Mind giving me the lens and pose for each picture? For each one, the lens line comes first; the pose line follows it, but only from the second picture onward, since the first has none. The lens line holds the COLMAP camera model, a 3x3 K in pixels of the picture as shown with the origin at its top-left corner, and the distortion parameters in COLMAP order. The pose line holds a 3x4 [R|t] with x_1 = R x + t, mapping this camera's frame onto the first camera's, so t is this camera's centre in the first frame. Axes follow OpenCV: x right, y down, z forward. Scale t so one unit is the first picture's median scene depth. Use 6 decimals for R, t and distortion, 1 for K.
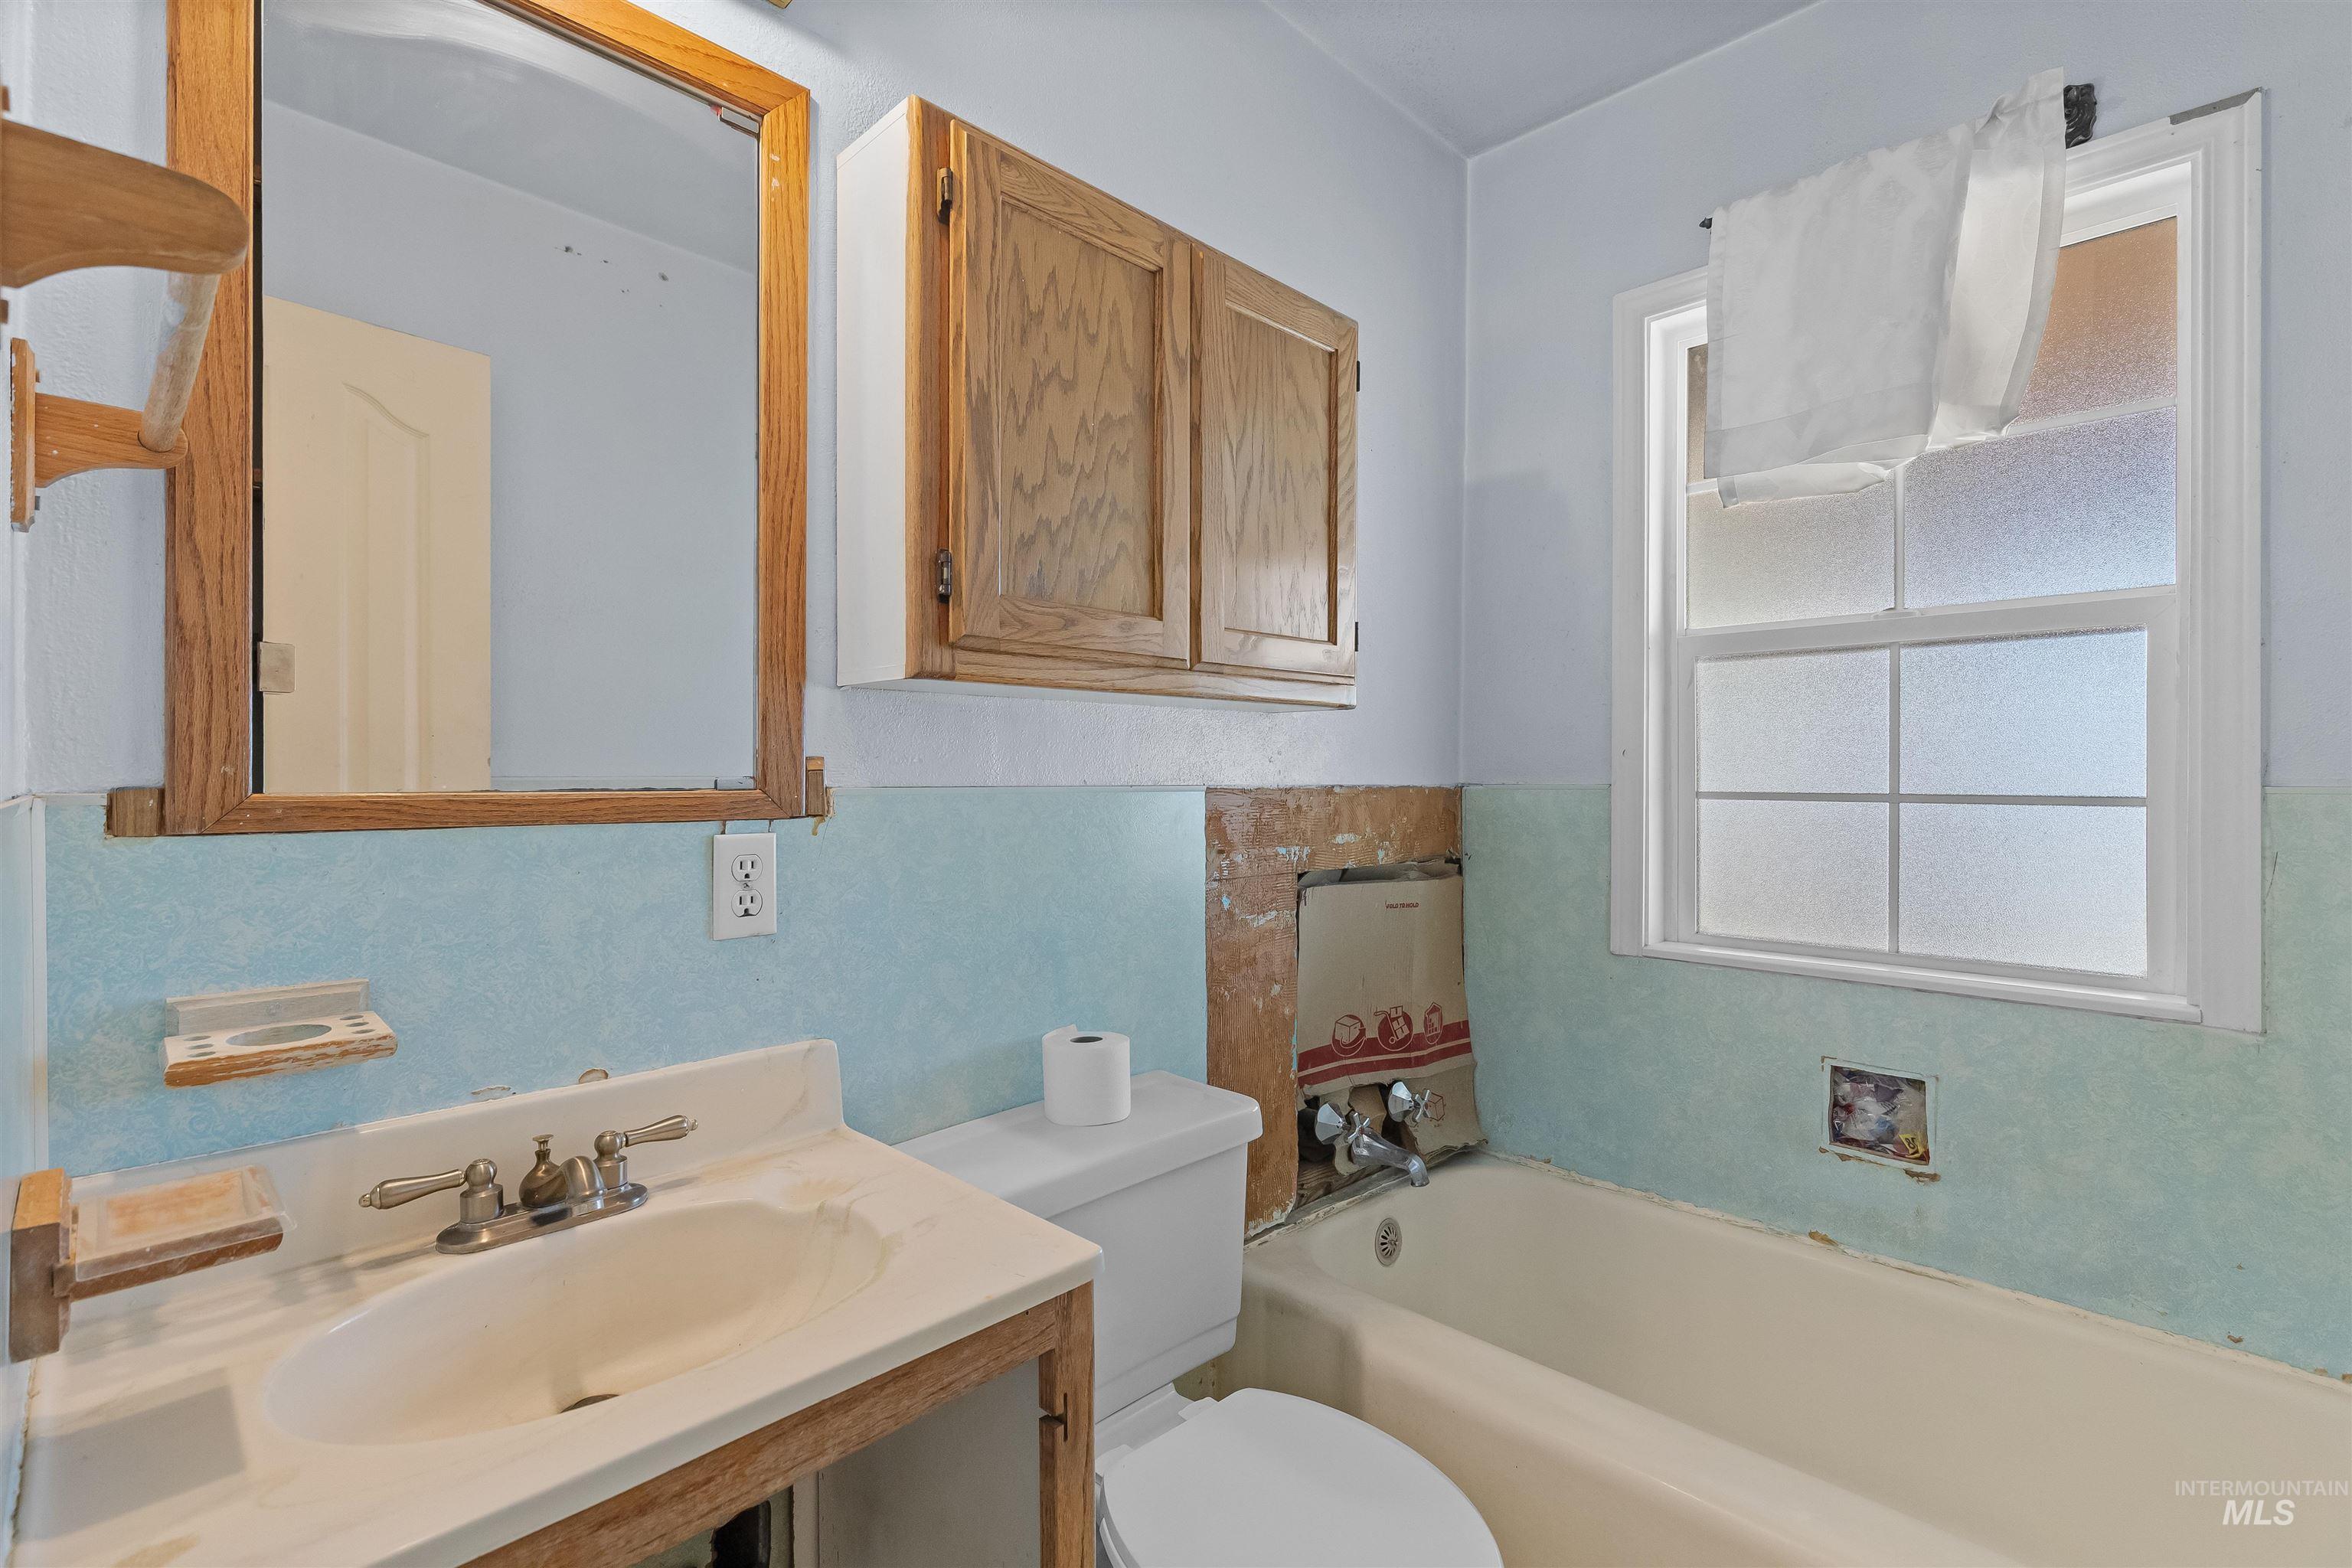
lens RADIAL K [[1057.5, 0, 1168.7], [0, 1057.5, 775.3], [0, 0, 1]] dist [0.001354, -0.001673]
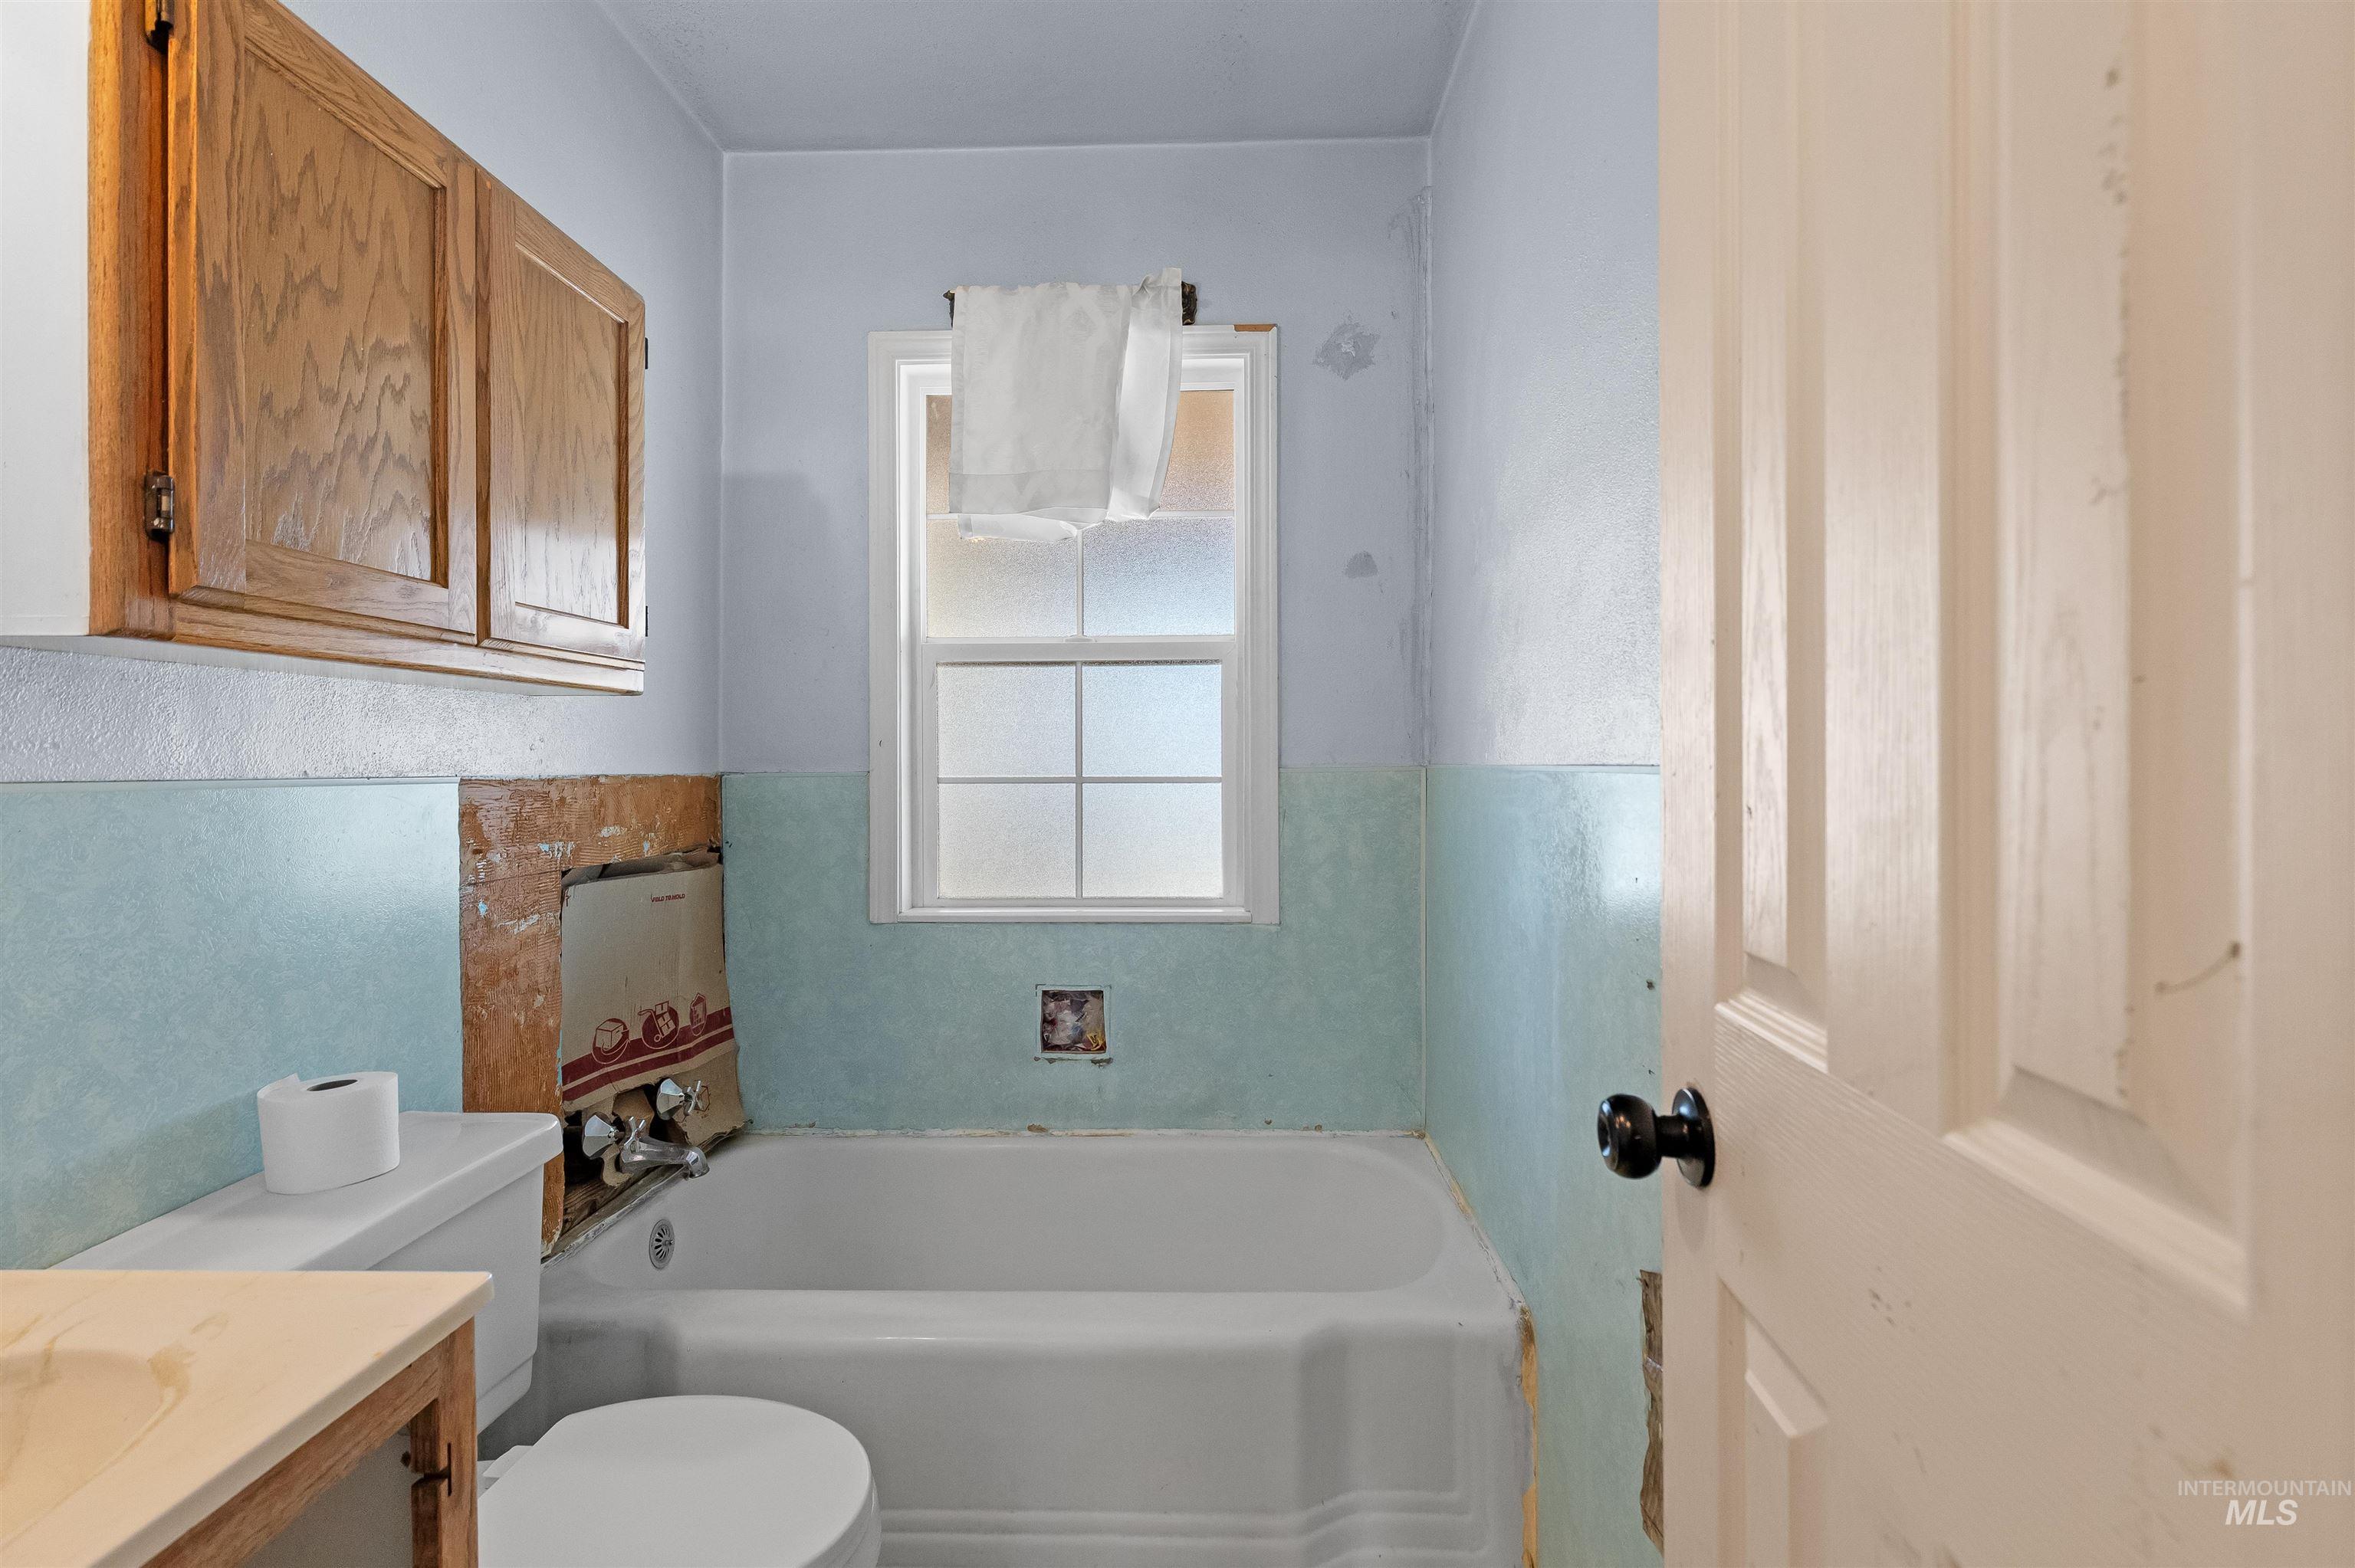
lens RADIAL K [[1064.9, 0, 1184.2], [0, 1064.9, 767.0], [0, 0, 1]] dist [0.000214, -0.001528]
pose [[0.727233, -0.007146, 0.686354, -0.140440], [0.006015, 0.999974, 0.004039, 0.001956], [-0.686365, 0.001191, 0.727256, -0.052327]]
